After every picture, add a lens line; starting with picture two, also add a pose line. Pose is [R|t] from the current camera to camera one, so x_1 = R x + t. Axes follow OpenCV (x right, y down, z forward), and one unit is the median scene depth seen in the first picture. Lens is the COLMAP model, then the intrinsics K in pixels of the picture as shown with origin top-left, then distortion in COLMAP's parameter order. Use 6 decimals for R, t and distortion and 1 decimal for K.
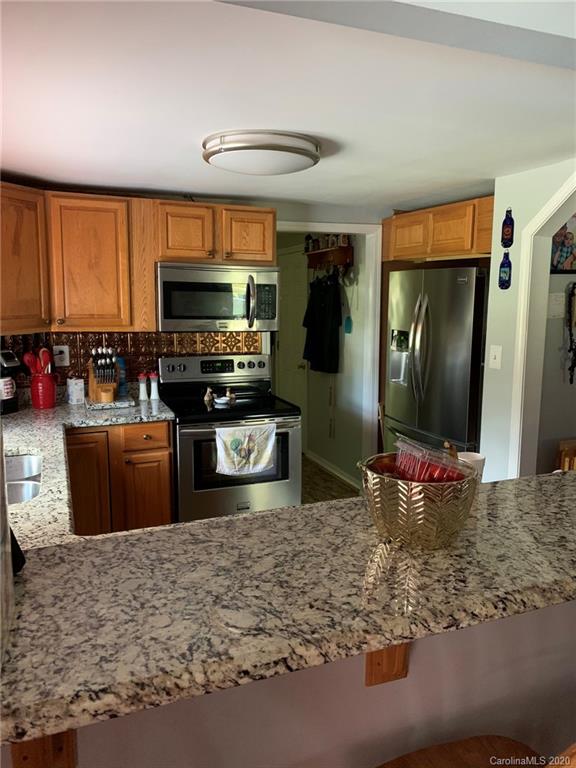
lens RADIAL K [[593.5, 0, 289.0], [0, 593.5, 381.7], [0, 0, 1]] dist [0.033090, -0.025546]
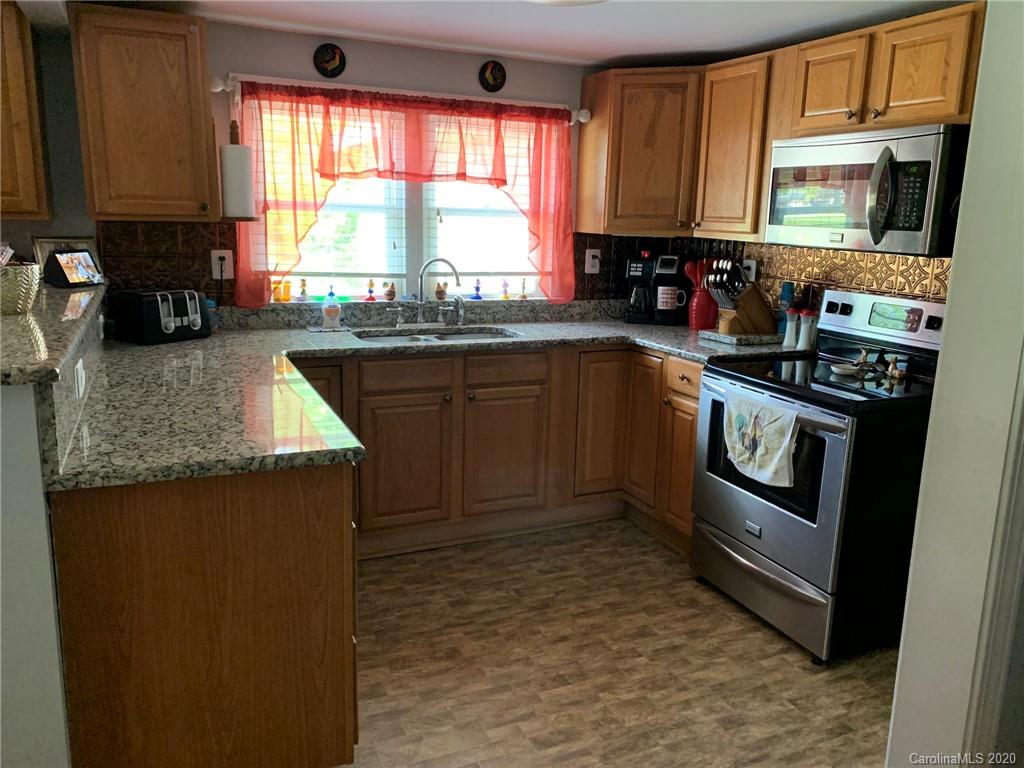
lens RADIAL K [[791.4, 0, 537.2], [0, 791.4, 367.5], [0, 0, 1]] dist [0.033090, -0.025546]
pose [[0.049313, 0.183099, -0.981857, 0.704672], [-0.172736, 0.969803, 0.172175, -0.058083], [0.983733, 0.161112, 0.079452, 0.702327]]
